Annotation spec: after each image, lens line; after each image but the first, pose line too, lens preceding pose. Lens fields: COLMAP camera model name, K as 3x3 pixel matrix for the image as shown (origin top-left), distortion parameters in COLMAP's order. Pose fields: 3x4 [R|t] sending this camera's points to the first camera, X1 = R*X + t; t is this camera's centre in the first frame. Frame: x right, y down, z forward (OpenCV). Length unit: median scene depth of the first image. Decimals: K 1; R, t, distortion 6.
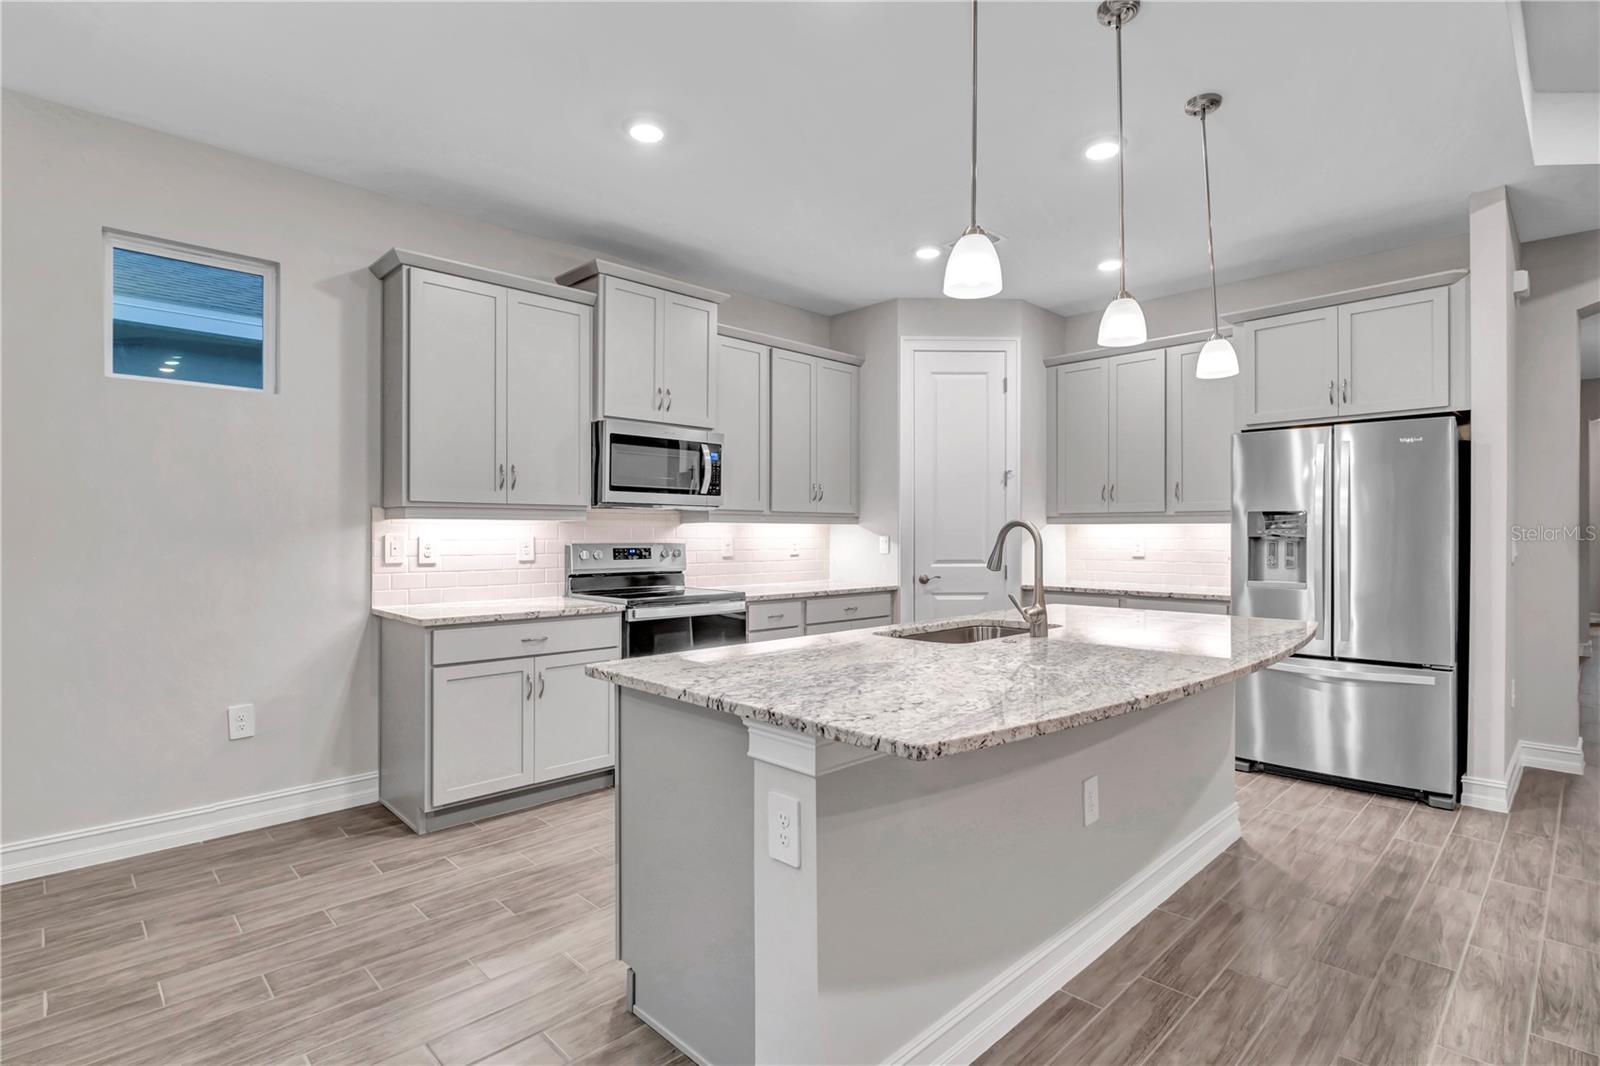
lens RADIAL K [[780.3, 0, 792.3], [0, 780.3, 533.6], [0, 0, 1]] dist [-0.003286, -0.000199]
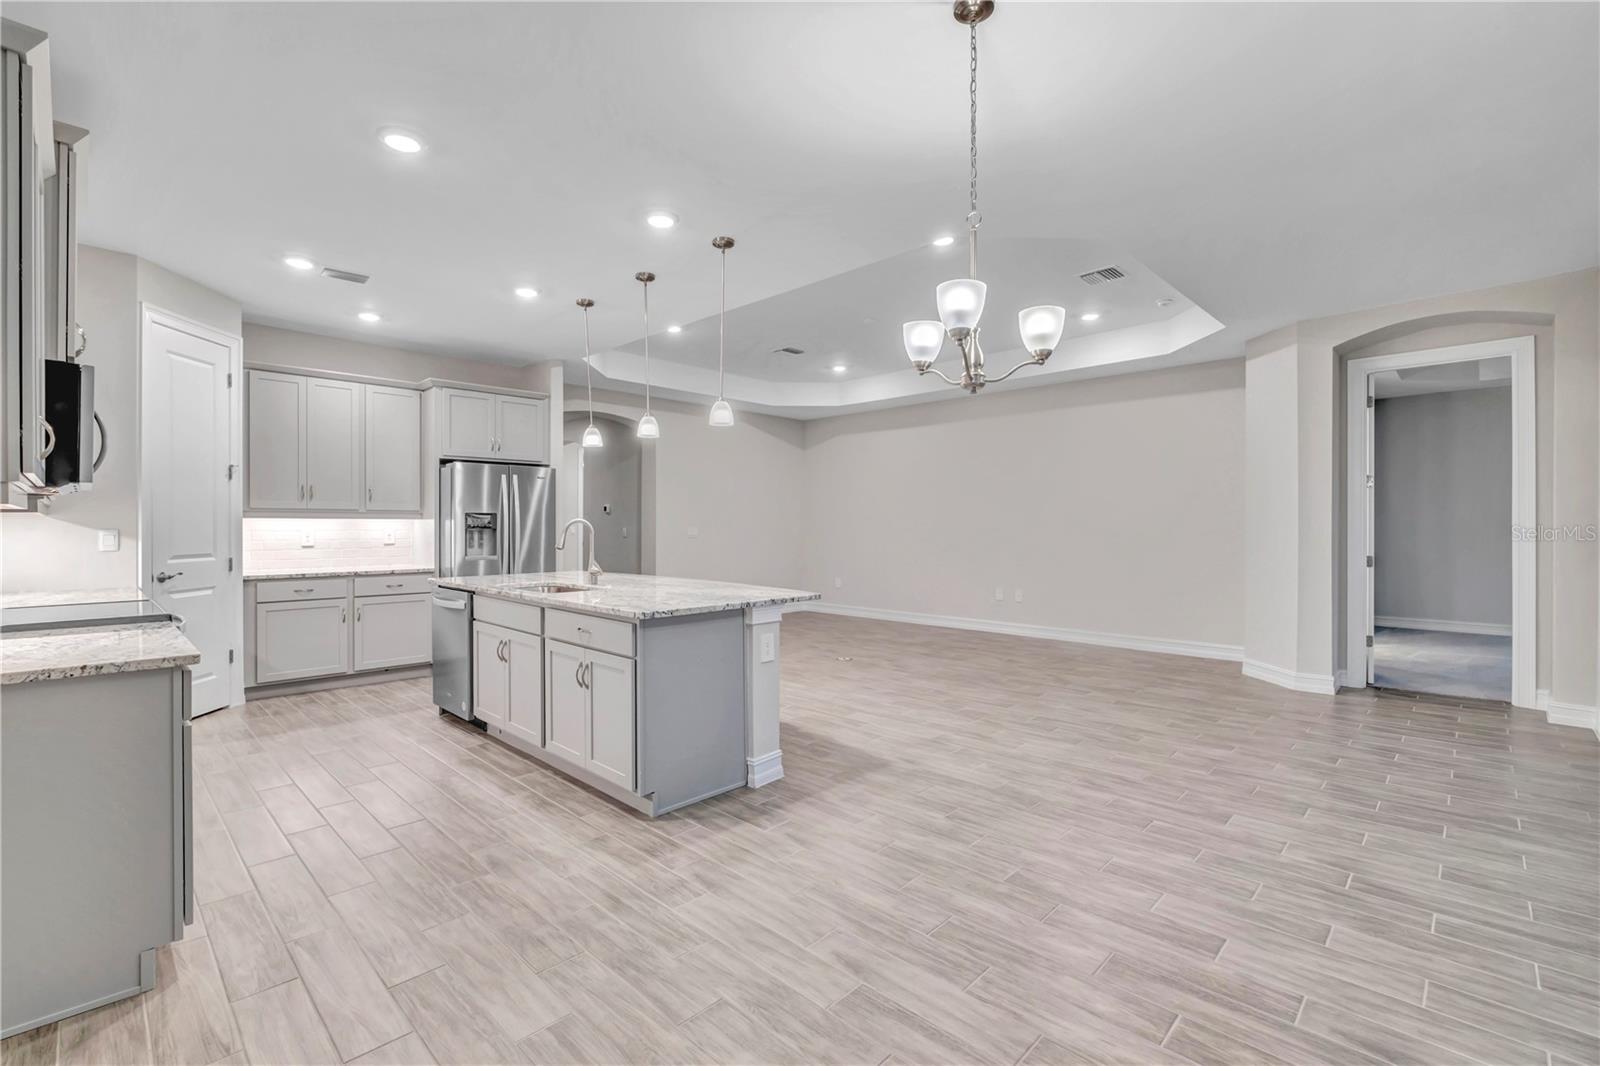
lens RADIAL K [[706.4, 0, 790.5], [0, 706.4, 531.3], [0, 0, 1]] dist [-0.004433, 0.000092]
pose [[-0.026618, -0.008633, 0.999608, -0.872933], [-0.000169, 0.999963, 0.008632, -0.003161], [-0.999646, 0.000060, -0.026619, 0.386233]]
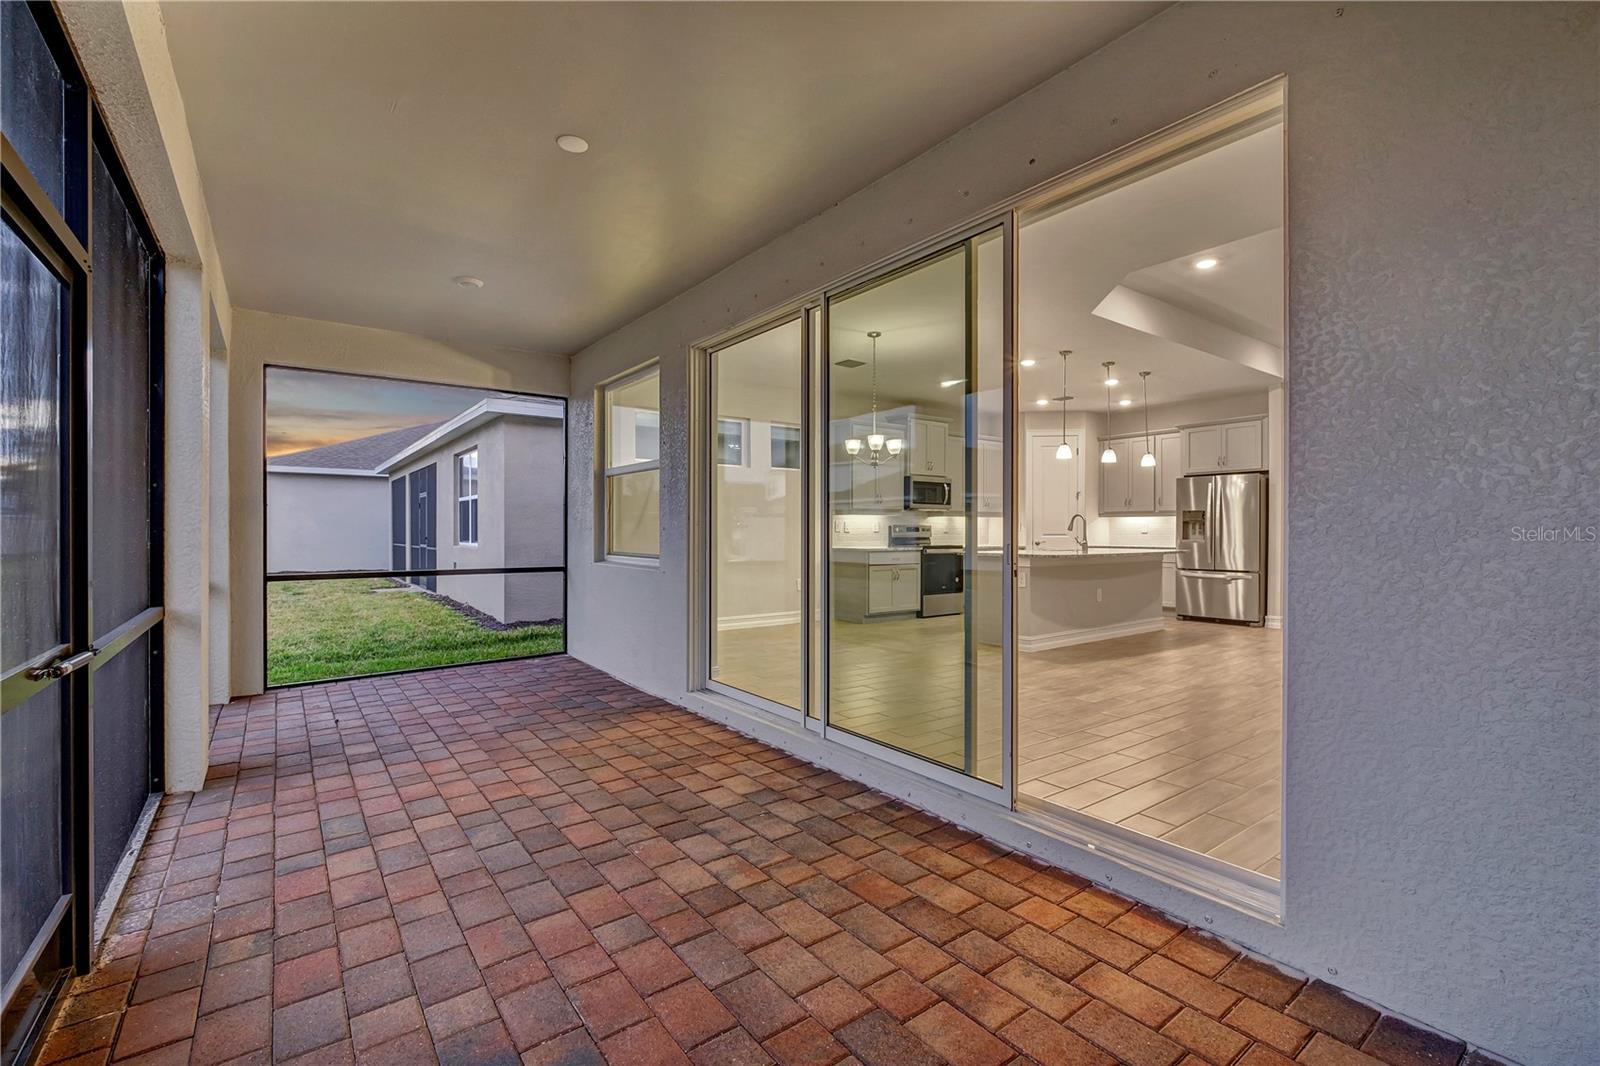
lens RADIAL K [[706.4, 0, 790.5], [0, 706.4, 531.3], [0, 0, 1]] dist [-0.004433, 0.000092]
pose [[0.991215, -0.000377, -0.132258, -0.321143], [0.000426, 1.000000, 0.000344, 0.033239], [0.132258, -0.000398, 0.991215, -1.311521]]
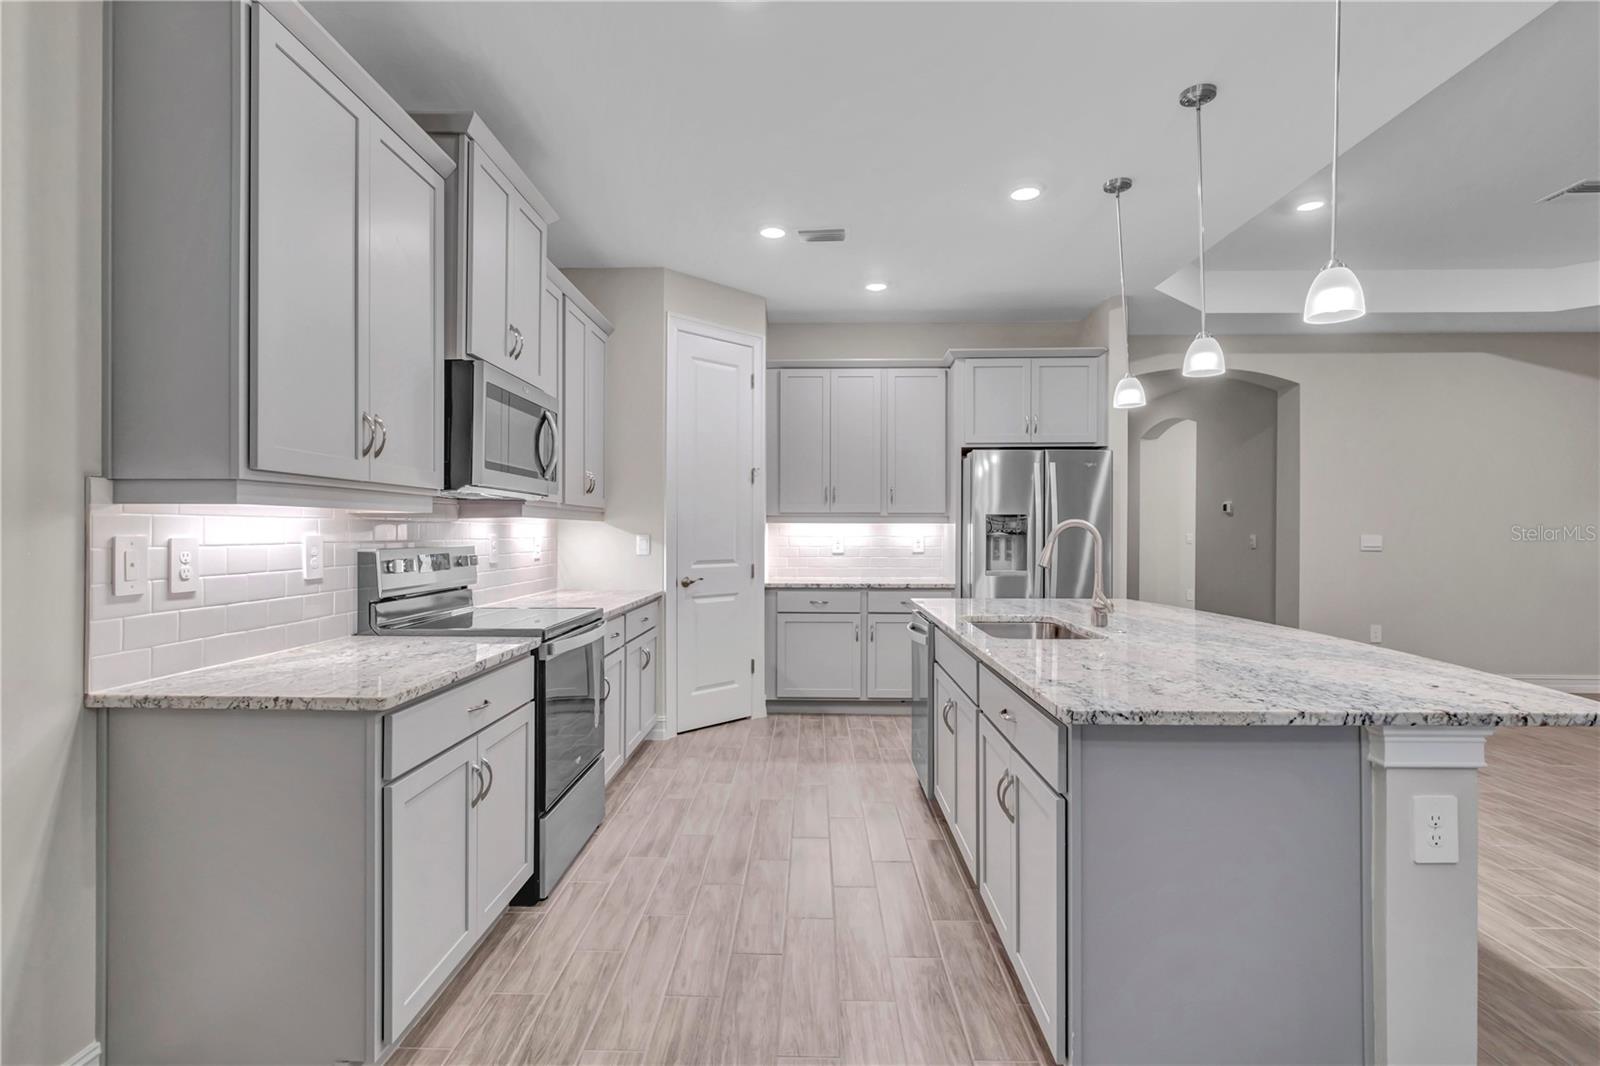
lens RADIAL K [[787.0, 0, 791.3], [0, 787.0, 532.7], [0, 0, 1]] dist [-0.002428, -0.000032]
pose [[0.712750, -0.000695, 0.701418, -0.511255], [-0.000413, 0.999999, 0.001411, -0.001236], [-0.701418, -0.001295, 0.712749, 0.337393]]
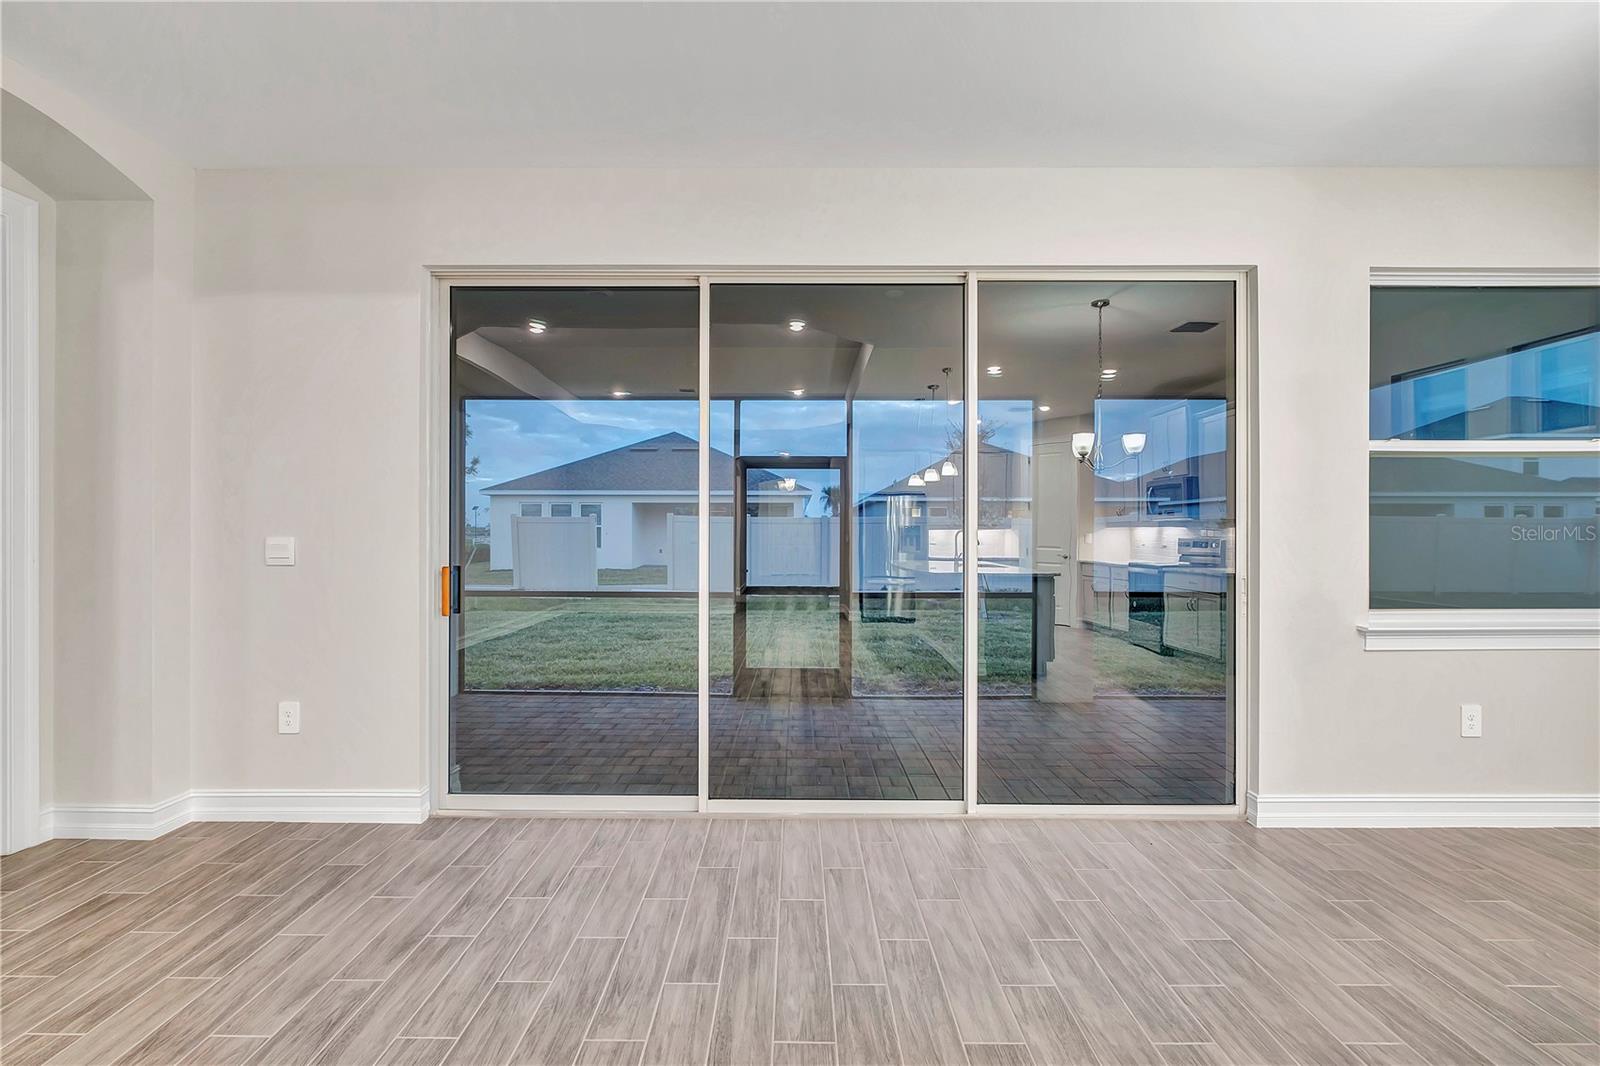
lens RADIAL K [[706.4, 0, 790.5], [0, 706.4, 531.3], [0, 0, 1]] dist [-0.004433, 0.000092]
pose [[-0.697117, -0.004657, -0.716942, 0.274841], [-0.003466, 0.999989, -0.003125, -0.001030], [0.716949, 0.000307, -0.697126, 0.106038]]
